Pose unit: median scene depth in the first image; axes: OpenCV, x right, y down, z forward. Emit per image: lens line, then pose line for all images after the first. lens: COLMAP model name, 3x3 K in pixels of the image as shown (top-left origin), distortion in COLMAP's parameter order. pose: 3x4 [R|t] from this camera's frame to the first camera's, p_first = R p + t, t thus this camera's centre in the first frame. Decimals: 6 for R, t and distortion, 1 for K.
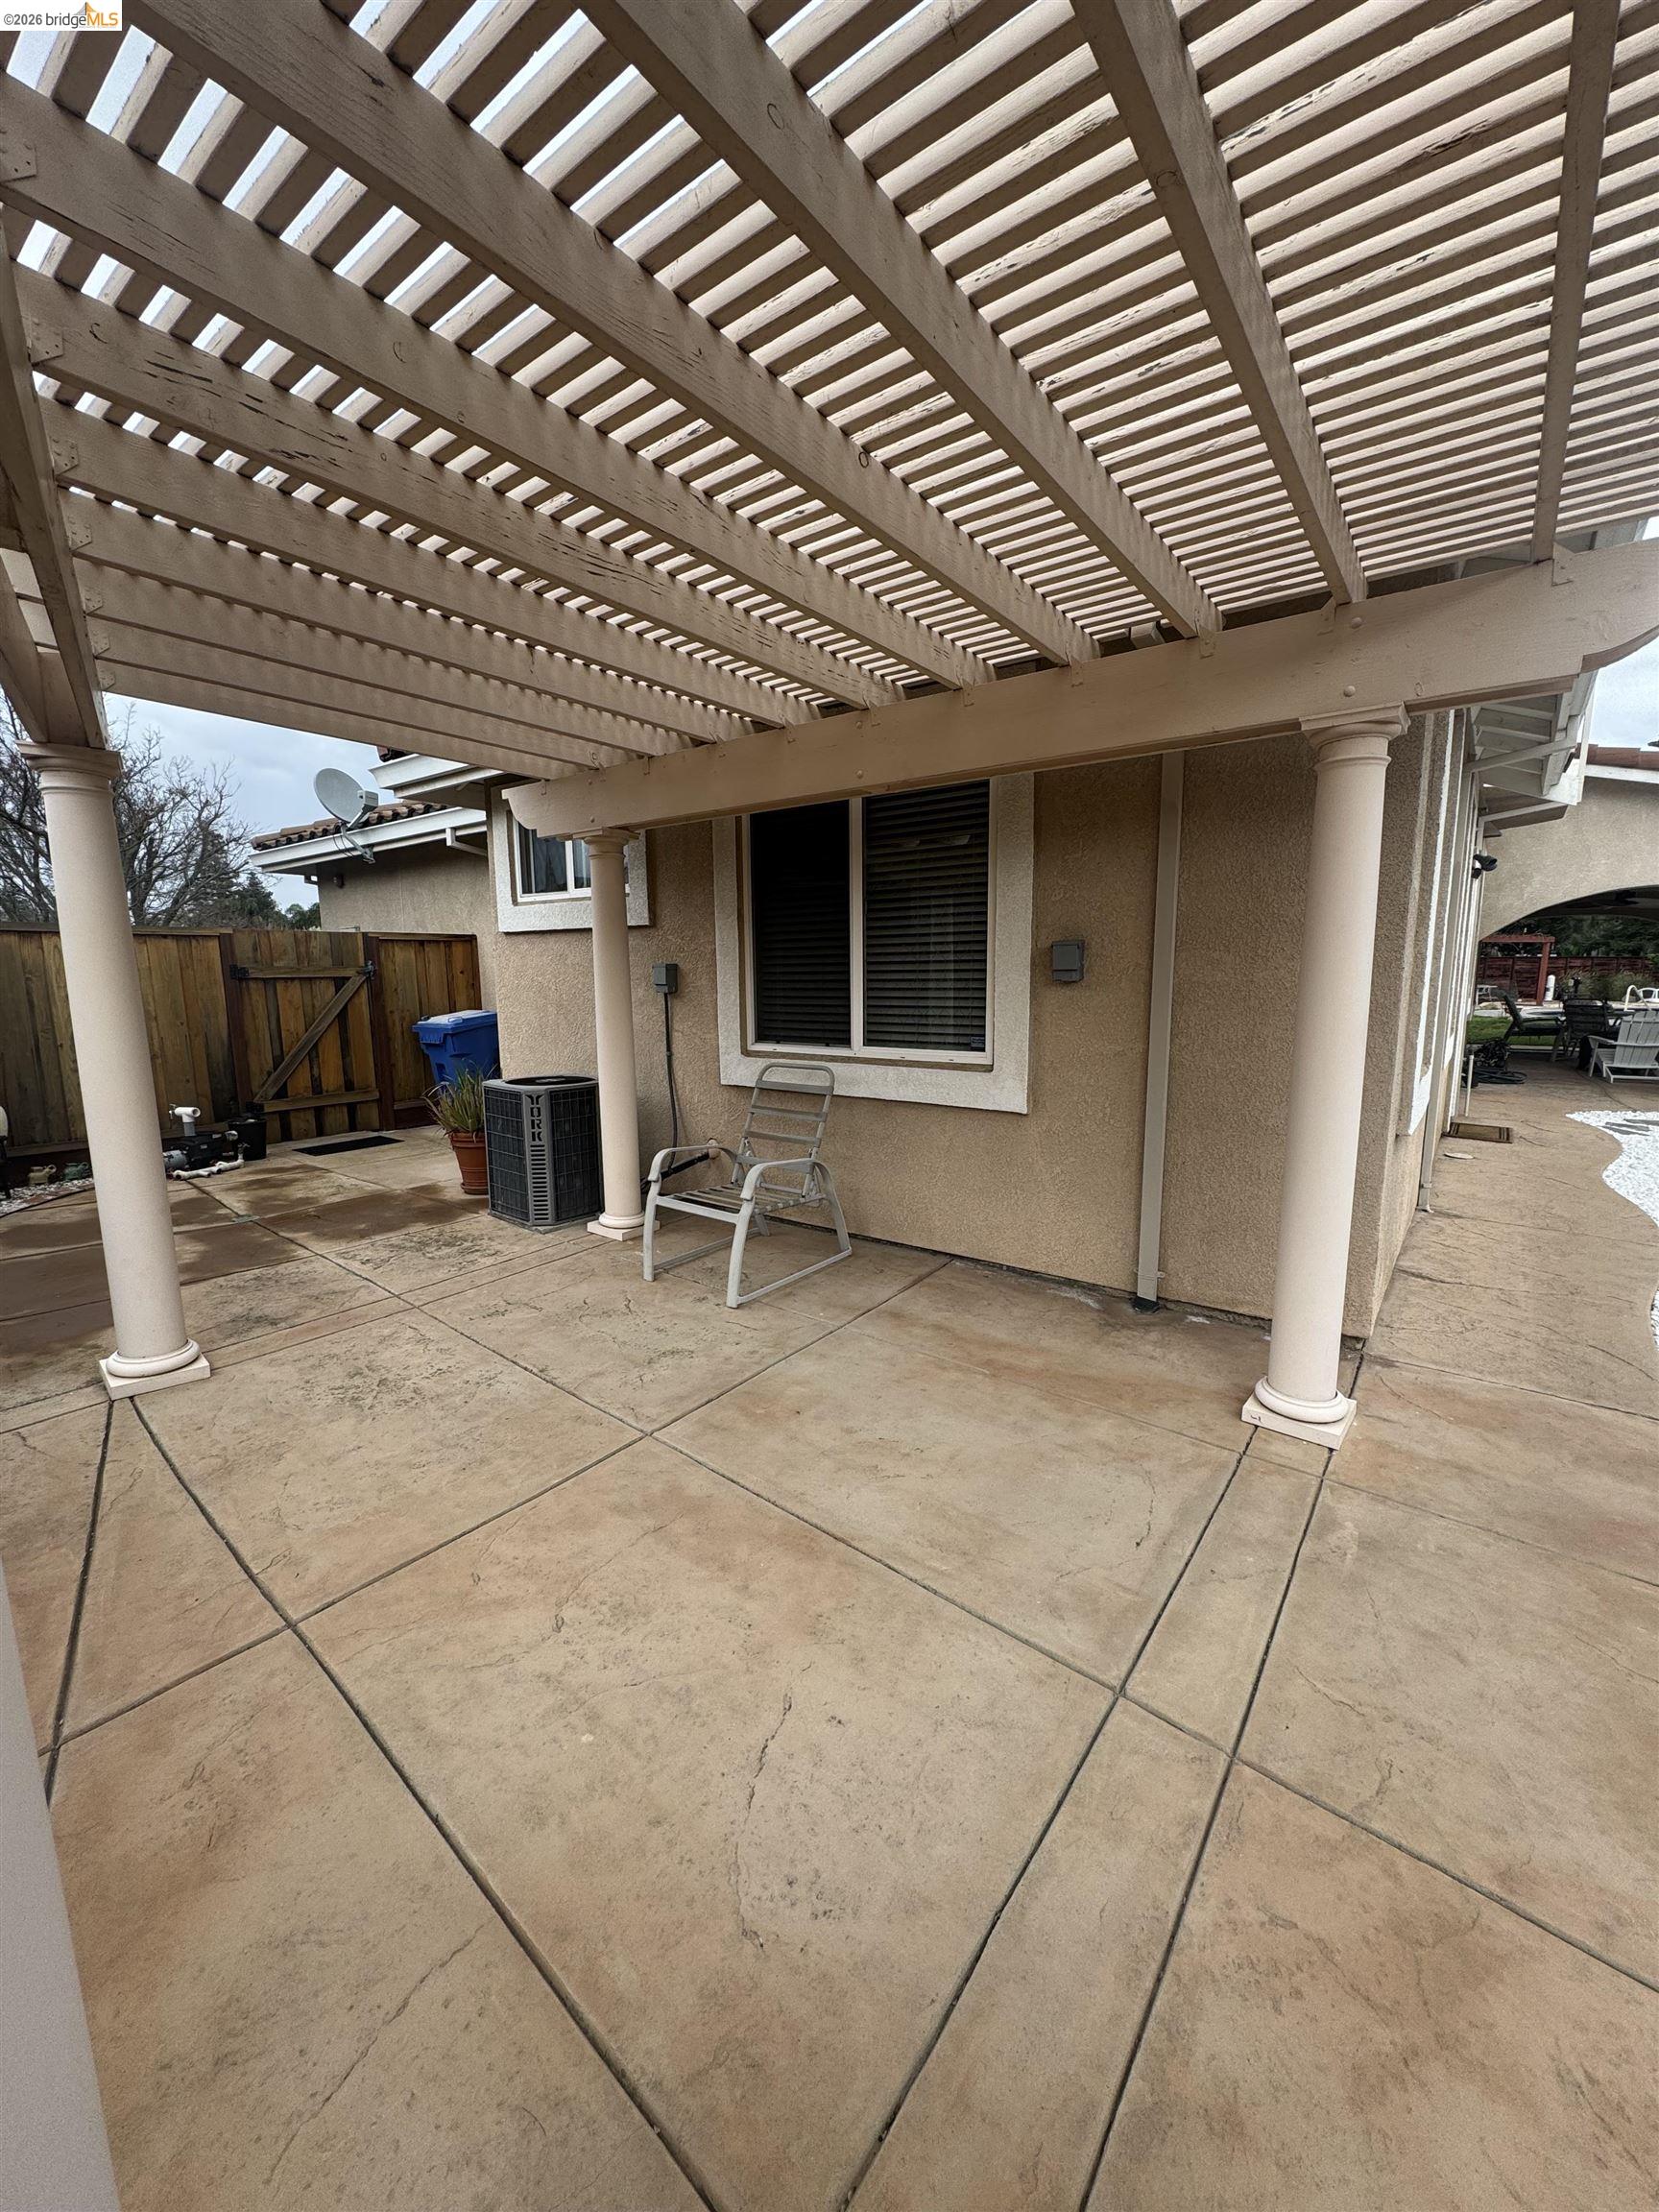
lens RADIAL K [[879.1, 0, 829.0], [0, 879.1, 1101.6], [0, 0, 1]] dist [-0.002719, 0.000879]
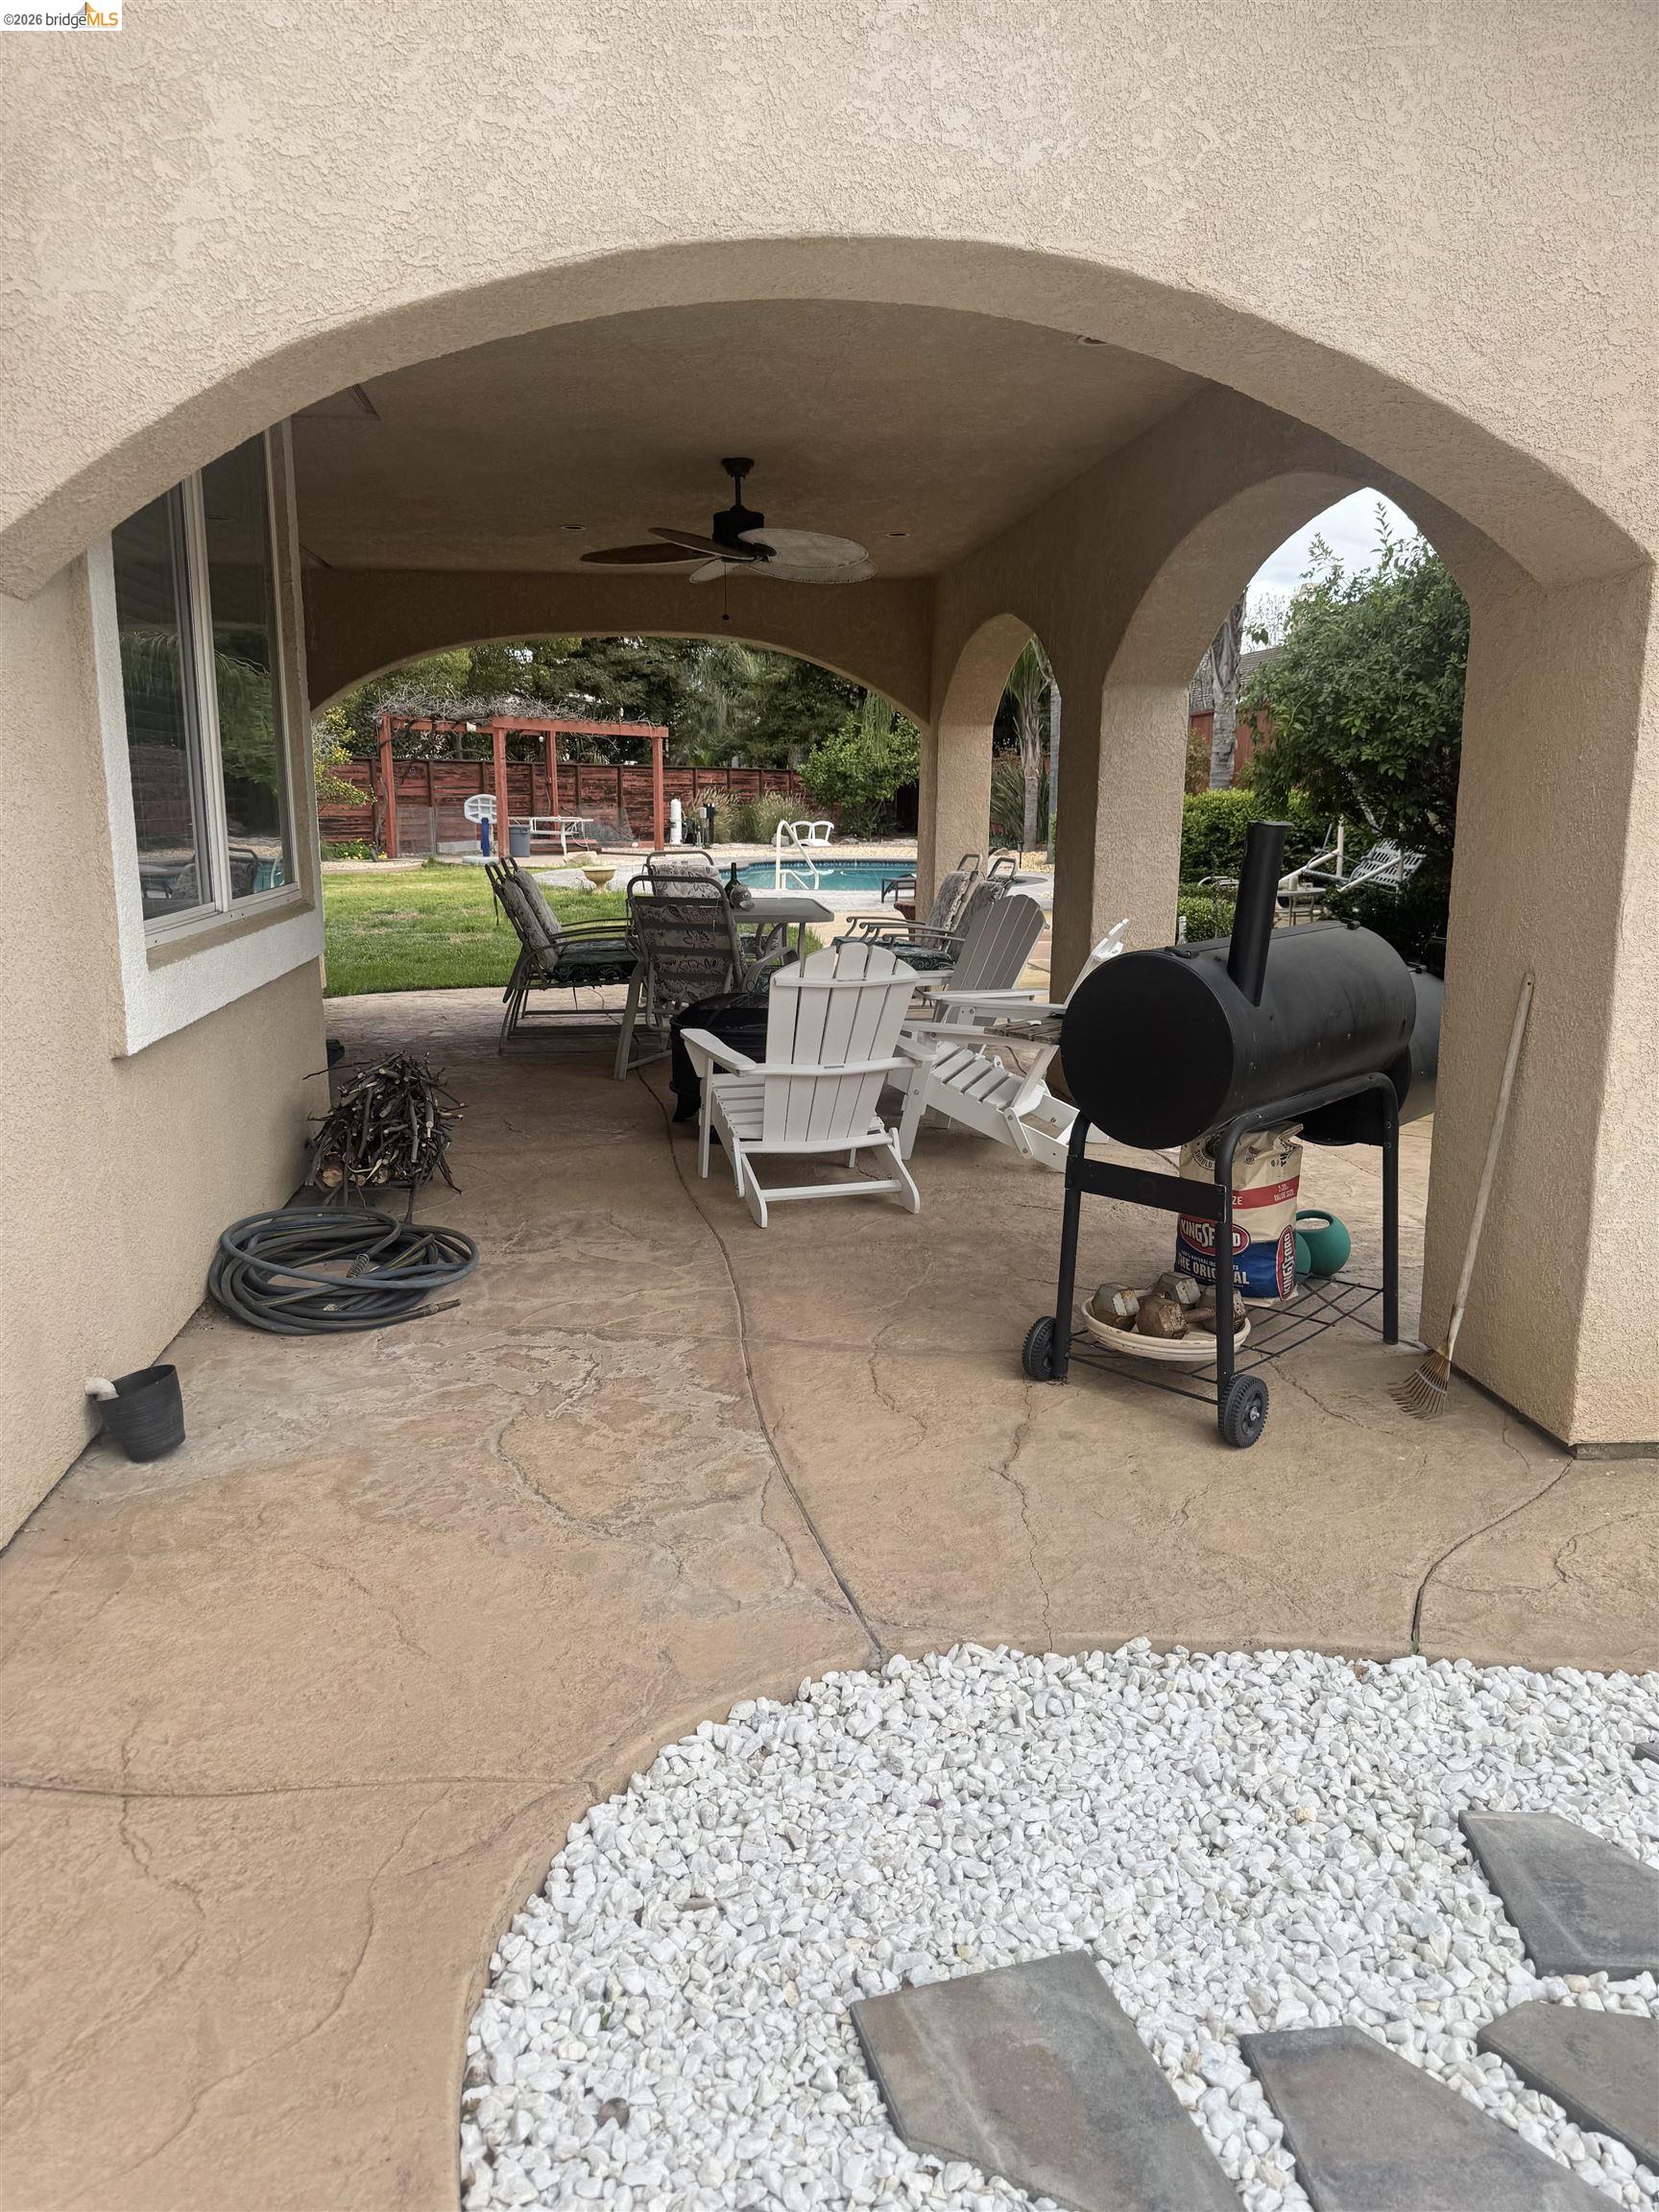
lens RADIAL K [[1543.9, 0, 814.7], [0, 1543.9, 1112.8], [0, 0, 1]] dist [0.099434, -0.165077]
pose [[0.726191, -0.131934, 0.674714, 0.188781], [0.092205, 0.991237, 0.094588, -0.030014], [-0.681281, -0.006477, 0.731993, 0.206640]]
